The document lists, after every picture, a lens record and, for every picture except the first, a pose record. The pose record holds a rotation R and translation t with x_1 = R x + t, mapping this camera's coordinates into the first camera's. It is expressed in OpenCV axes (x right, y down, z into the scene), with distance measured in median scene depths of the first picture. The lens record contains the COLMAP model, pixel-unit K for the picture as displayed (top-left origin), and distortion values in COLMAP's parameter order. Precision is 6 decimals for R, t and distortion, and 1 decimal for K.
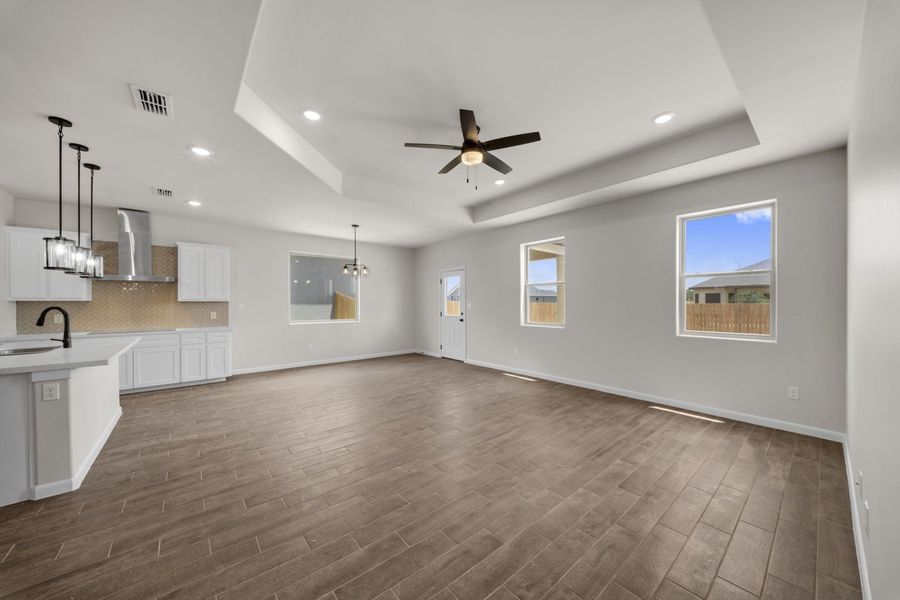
lens RADIAL K [[338.7, 0, 463.1], [0, 338.7, 306.2], [0, 0, 1]] dist [-0.000377, -0.000184]
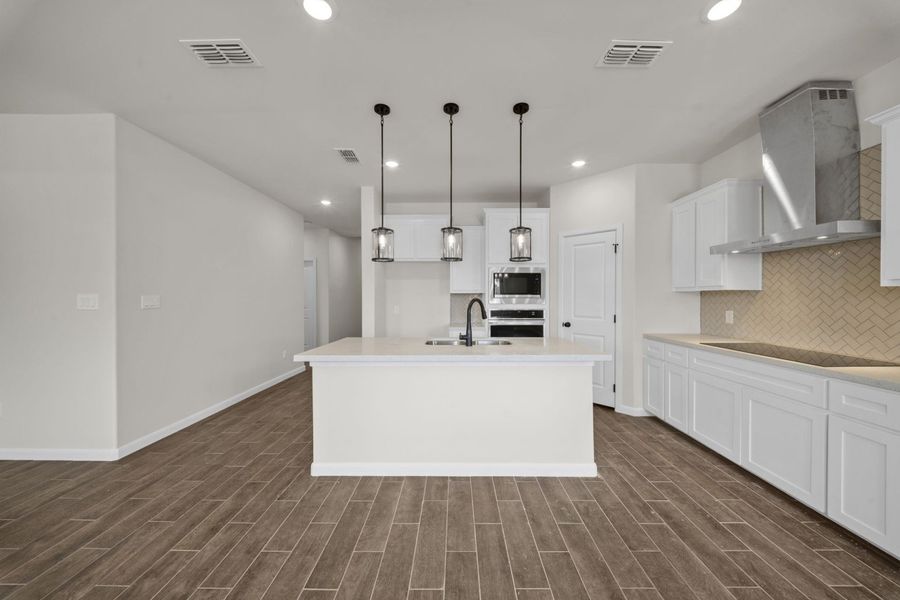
lens RADIAL K [[315.2, 0, 450.0], [0, 315.2, 300.0], [0, 0, 1]] dist [-0.014861, -0.000143]
pose [[-0.643627, 0.012147, -0.765243, -0.317069], [-0.002071, 0.999843, 0.017614, -0.006400], [0.765336, 0.012922, -0.643501, 0.884113]]
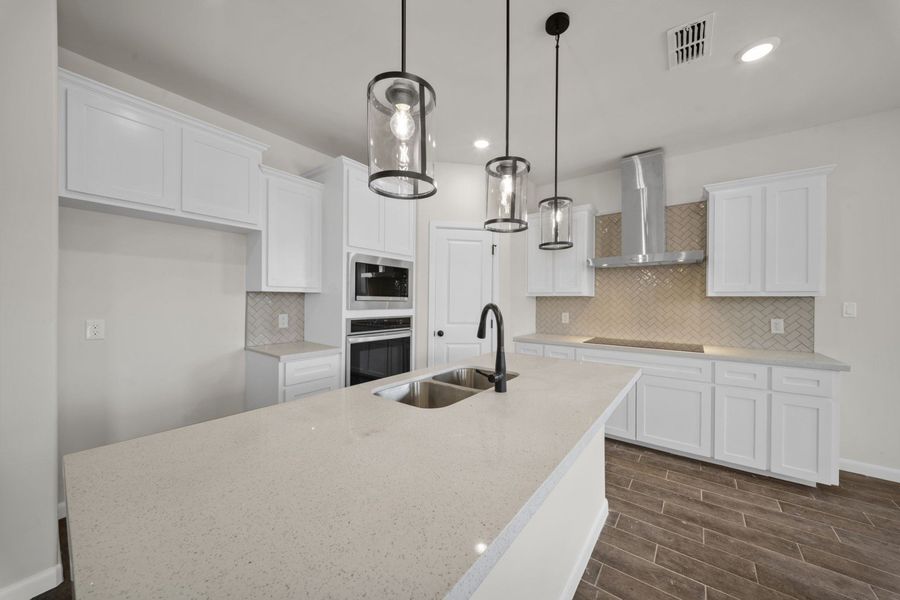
lens RADIAL K [[315.2, 0, 450.0], [0, 315.2, 300.0], [0, 0, 1]] dist [-0.014861, -0.000143]
pose [[0.226707, 0.005964, -0.973945, -0.458783], [-0.017277, 0.999849, 0.002102, -0.003176], [0.973810, 0.016350, 0.226776, 0.496019]]
